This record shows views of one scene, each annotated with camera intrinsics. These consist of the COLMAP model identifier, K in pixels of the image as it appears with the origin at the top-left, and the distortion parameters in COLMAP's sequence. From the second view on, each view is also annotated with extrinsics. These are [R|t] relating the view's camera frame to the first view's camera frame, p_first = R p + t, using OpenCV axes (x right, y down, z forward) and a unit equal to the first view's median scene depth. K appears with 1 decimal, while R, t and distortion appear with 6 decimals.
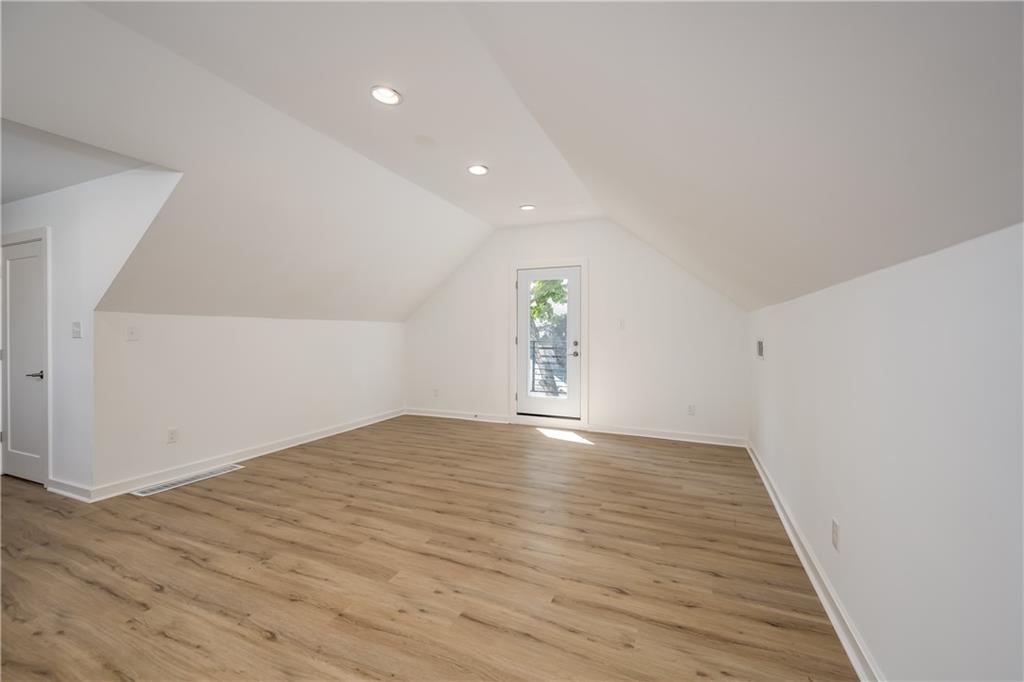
lens RADIAL K [[413.3, 0, 509.2], [0, 413.3, 324.2], [0, 0, 1]] dist [0.000795, 0.000809]
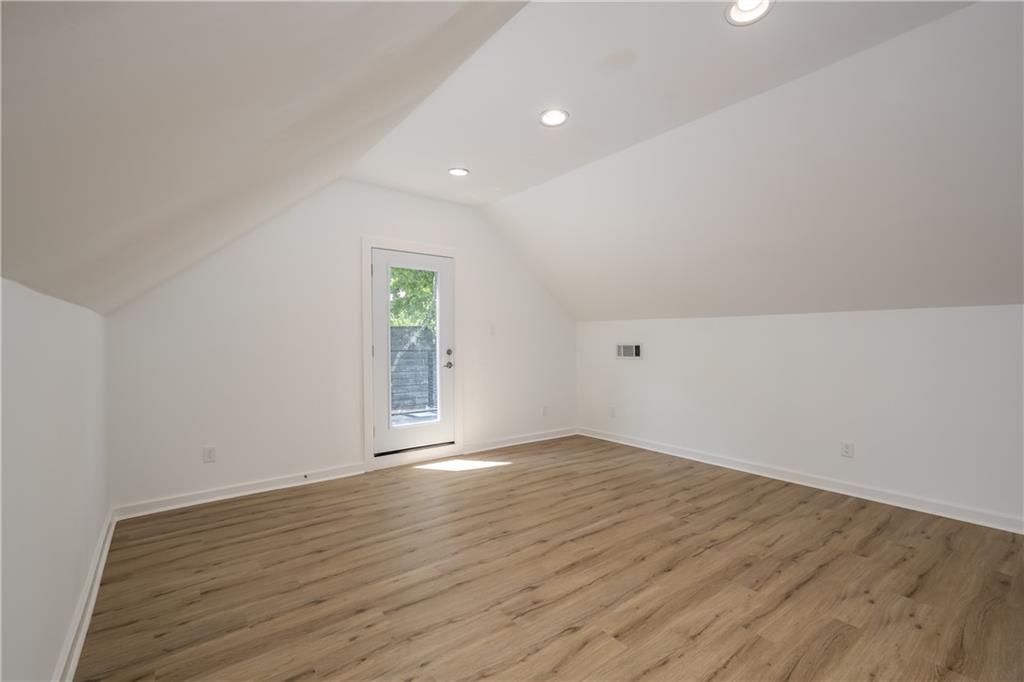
lens RADIAL K [[451.5, 0, 509.6], [0, 451.5, 337.5], [0, 0, 1]] dist [0.002270, 0.000445]
pose [[0.478641, 0.001307, 0.878010, -0.867147], [-0.015655, 0.999853, 0.007046, 0.014419], [-0.877871, -0.017117, 0.478591, 0.709290]]
